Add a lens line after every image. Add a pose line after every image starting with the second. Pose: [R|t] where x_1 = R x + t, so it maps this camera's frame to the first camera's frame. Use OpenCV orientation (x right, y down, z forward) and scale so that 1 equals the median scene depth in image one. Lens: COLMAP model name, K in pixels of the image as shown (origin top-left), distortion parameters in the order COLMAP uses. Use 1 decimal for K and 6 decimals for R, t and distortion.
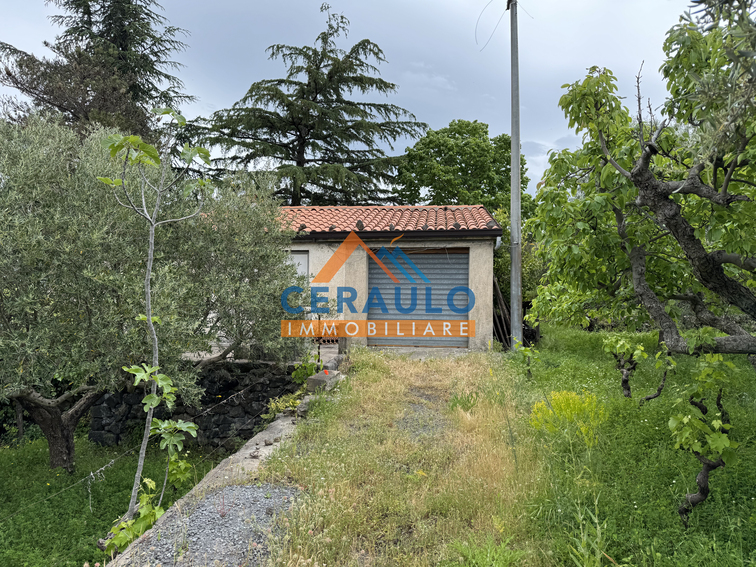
lens RADIAL K [[521.6, 0, 381.2], [0, 521.6, 286.5], [0, 0, 1]] dist [0.040956, -0.057538]
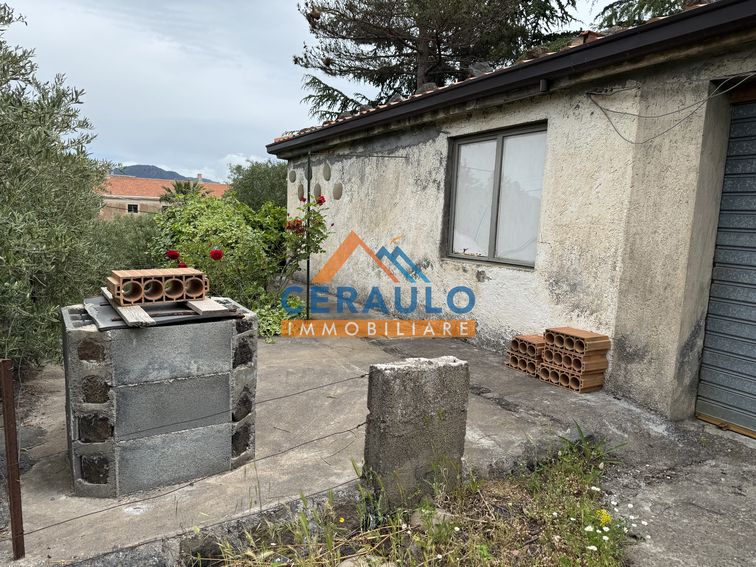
lens RADIAL K [[521.6, 0, 381.2], [0, 521.6, 286.5], [0, 0, 1]] dist [0.040956, -0.057538]
pose [[0.596566, 0.116322, -0.794089, 0.098684], [0.004209, 0.988974, 0.148032, -0.008409], [0.802553, -0.091653, 0.589499, 0.680885]]
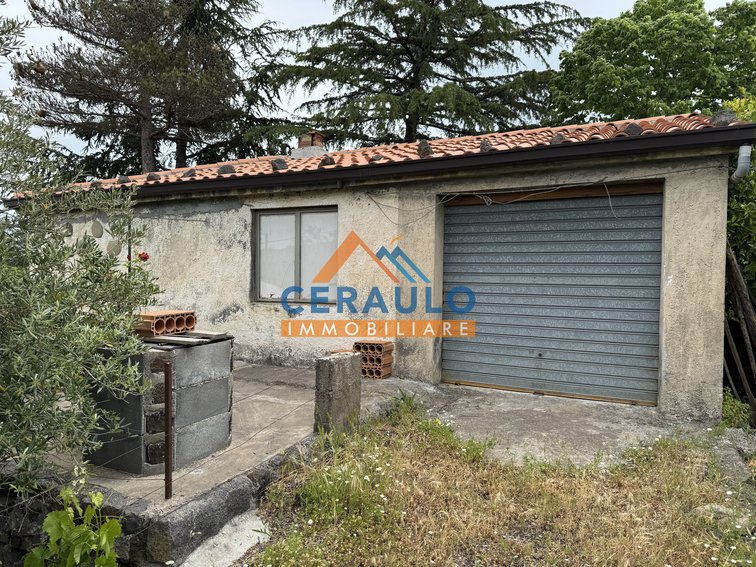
lens RADIAL K [[521.6, 0, 381.2], [0, 521.6, 286.5], [0, 0, 1]] dist [0.040956, -0.057538]
pose [[0.946337, 0.004975, -0.323142, 0.084851], [0.013125, 0.998465, 0.053811, -0.012008], [0.322914, -0.055164, 0.944819, 0.489797]]
